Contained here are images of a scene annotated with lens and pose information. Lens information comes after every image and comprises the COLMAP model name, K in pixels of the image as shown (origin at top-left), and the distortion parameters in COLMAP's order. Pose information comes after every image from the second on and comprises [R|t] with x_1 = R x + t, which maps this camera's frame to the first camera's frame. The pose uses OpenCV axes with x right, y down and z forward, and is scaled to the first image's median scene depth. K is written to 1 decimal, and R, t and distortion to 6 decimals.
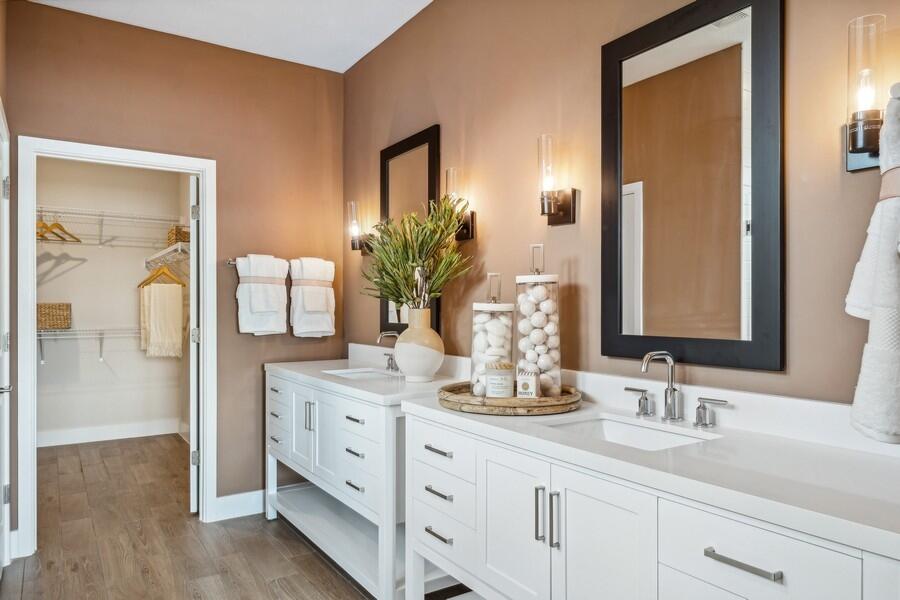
lens RADIAL K [[601.2, 0, 450.0], [0, 601.2, 303.8], [0, 0, 1]] dist [-0.007417, -0.001648]
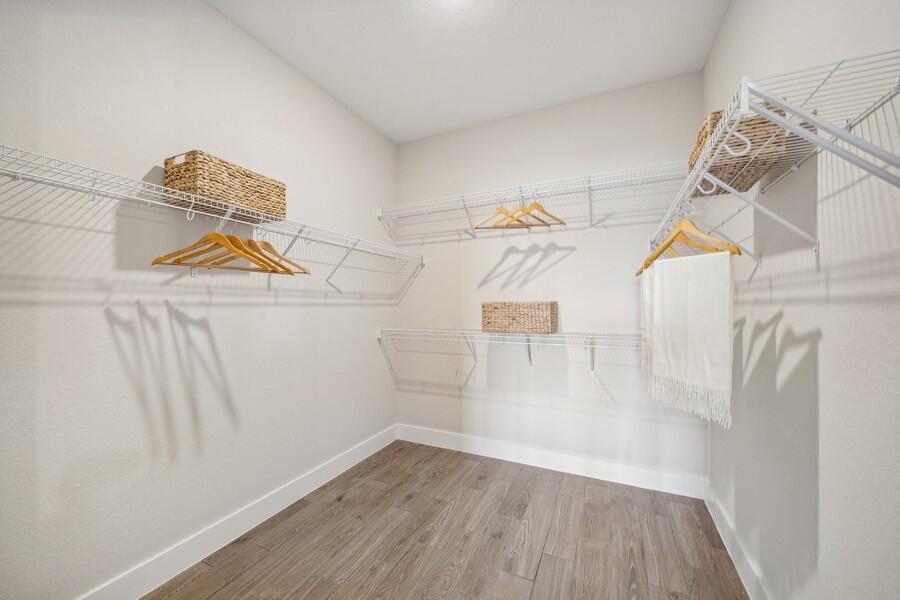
lens RADIAL K [[341.3, 0, 450.4], [0, 341.3, 304.6], [0, 0, 1]] dist [-0.002150, -0.000080]
pose [[0.517805, -0.003714, -0.855491, -0.302047], [0.007295, 0.999973, 0.000075, 0.002333], [0.855468, -0.006280, 0.517818, 0.622541]]
